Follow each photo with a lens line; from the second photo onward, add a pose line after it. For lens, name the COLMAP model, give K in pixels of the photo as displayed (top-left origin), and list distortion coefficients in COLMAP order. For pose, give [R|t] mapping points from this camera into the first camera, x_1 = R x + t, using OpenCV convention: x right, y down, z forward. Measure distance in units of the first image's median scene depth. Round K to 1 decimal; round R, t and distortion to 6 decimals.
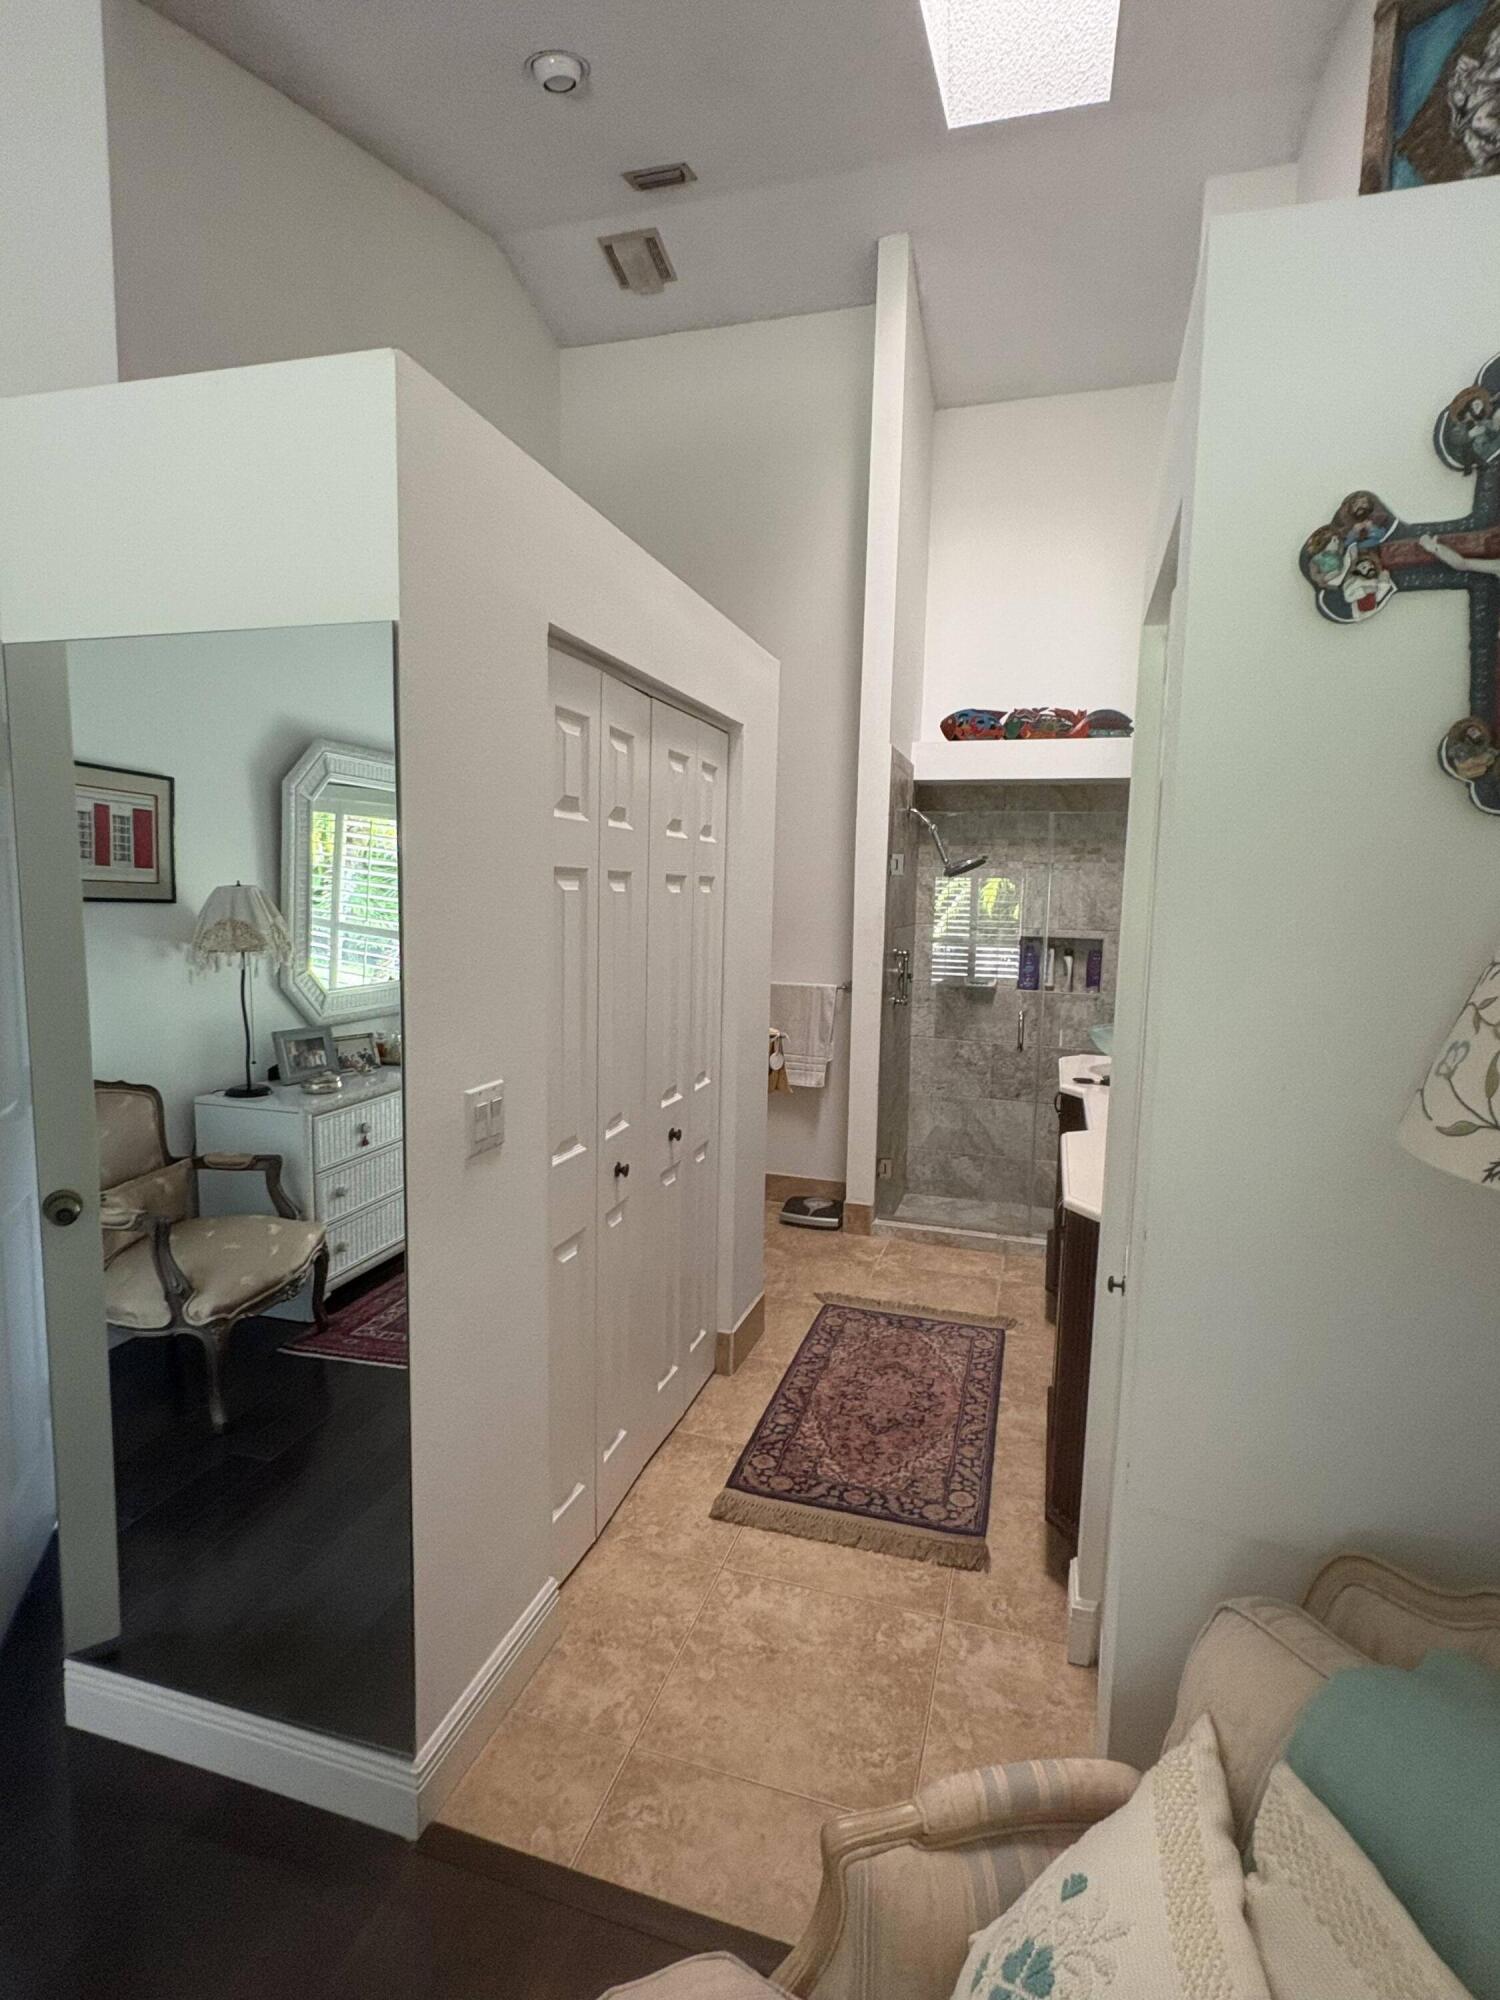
lens RADIAL K [[1003.3, 0, 753.5], [0, 1003.3, 1002.4], [0, 0, 1]] dist [0.004952, -0.001120]
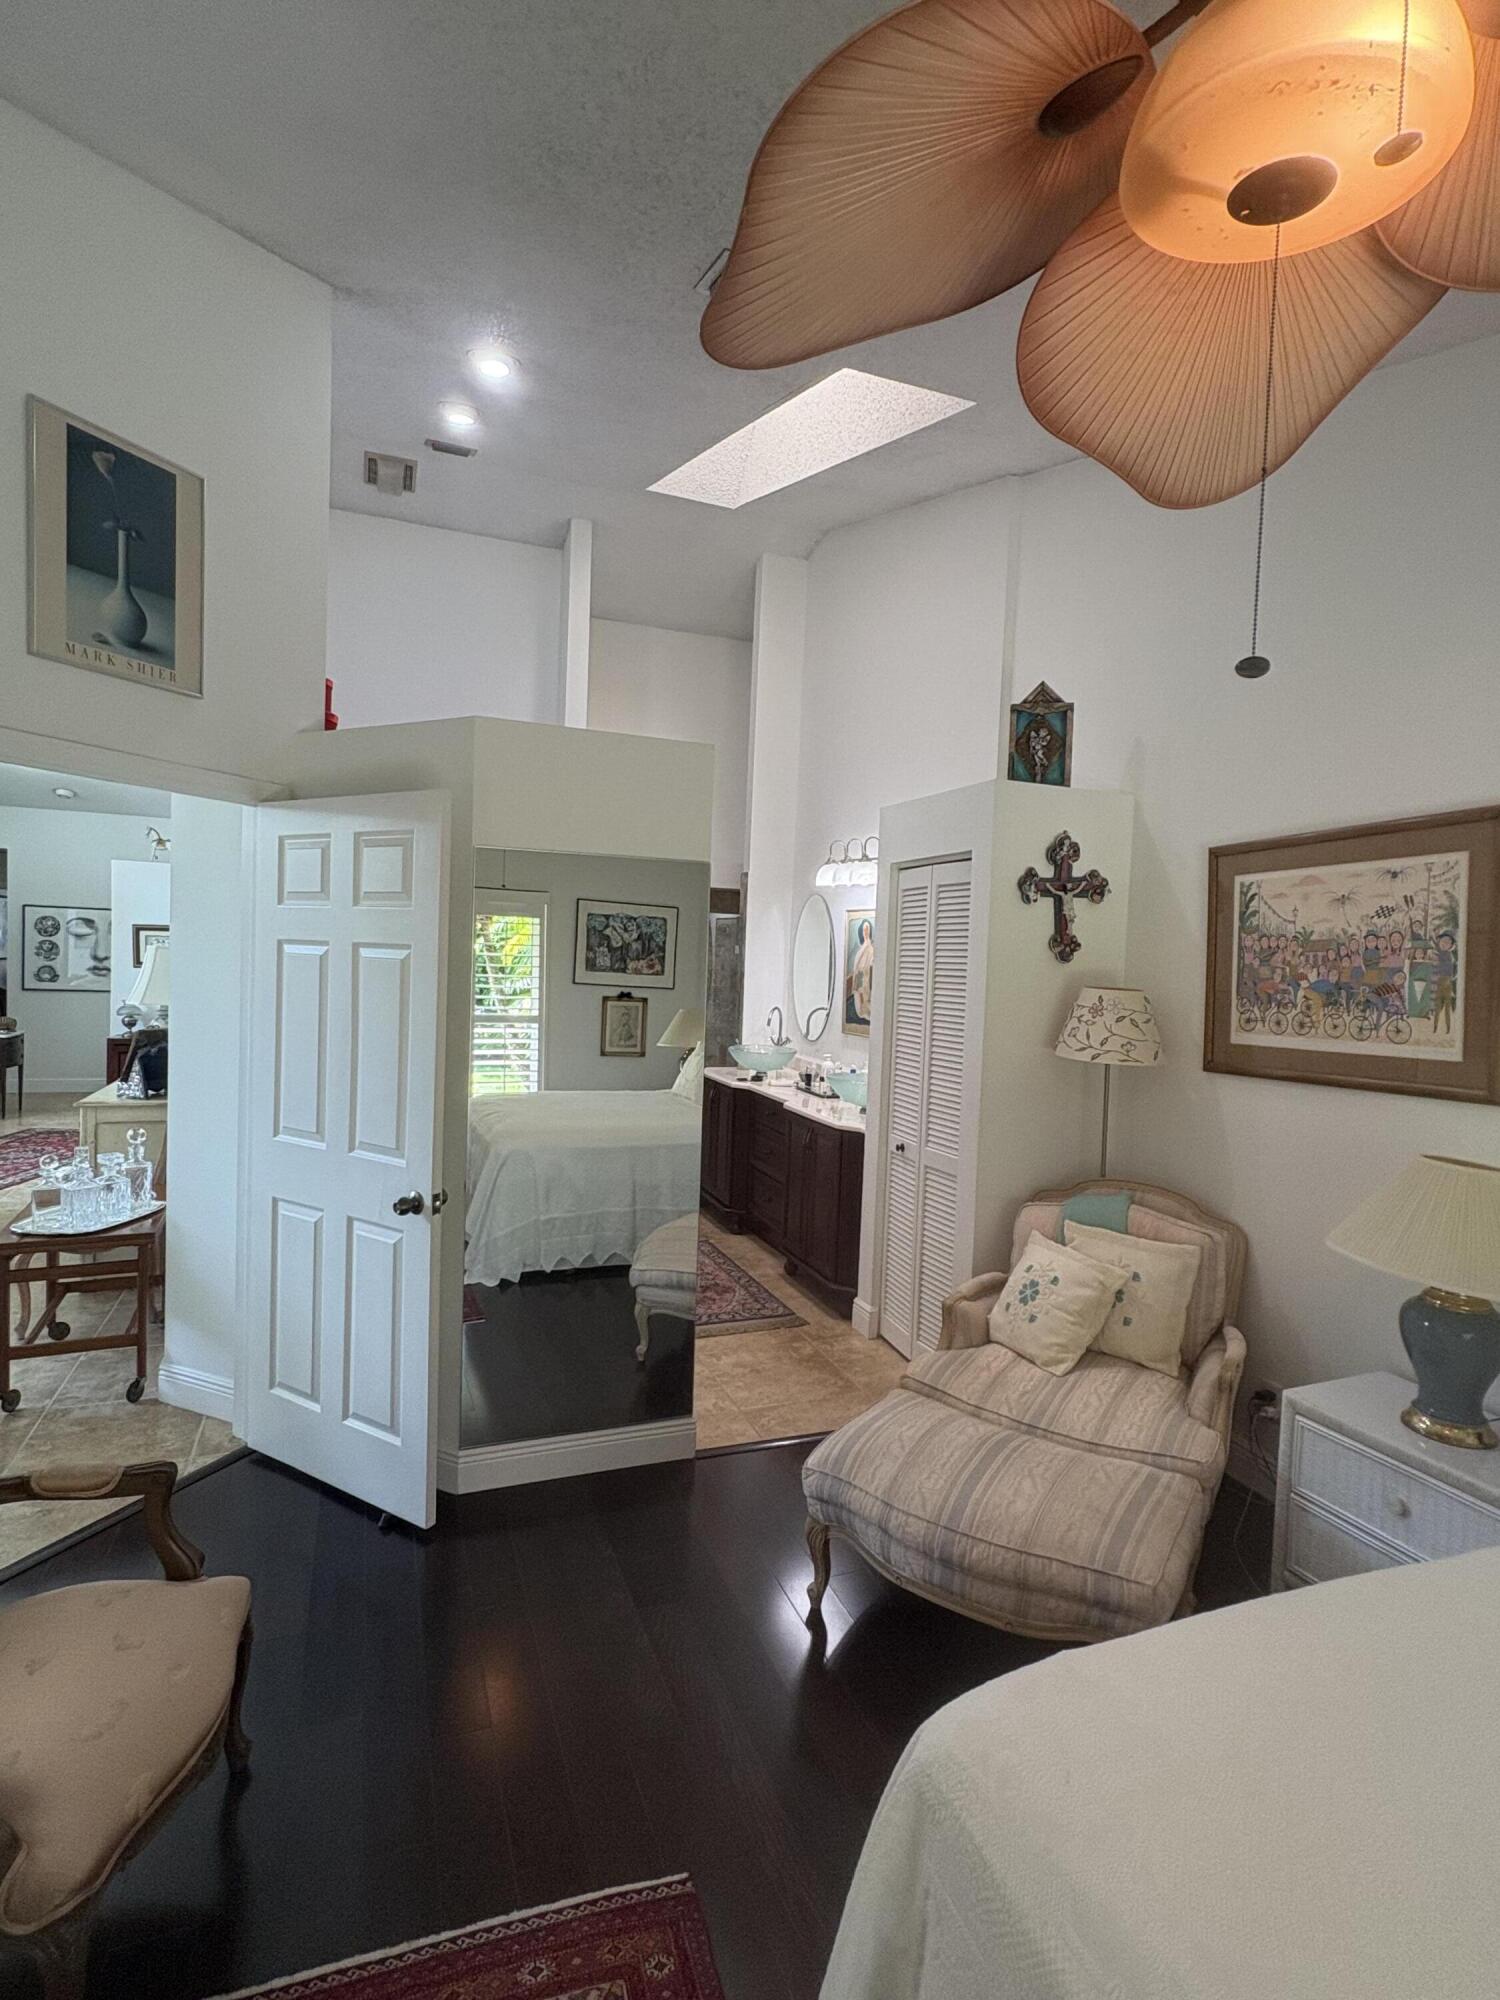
lens RADIAL K [[1003.3, 0, 751.5], [0, 1003.3, 992.5], [0, 0, 1]] dist [0.004952, -0.001120]
pose [[0.803877, -0.029834, 0.594047, -1.553150], [0.056065, 0.998095, -0.025742, -0.037642], [-0.592148, 0.053998, 0.804018, -0.811194]]
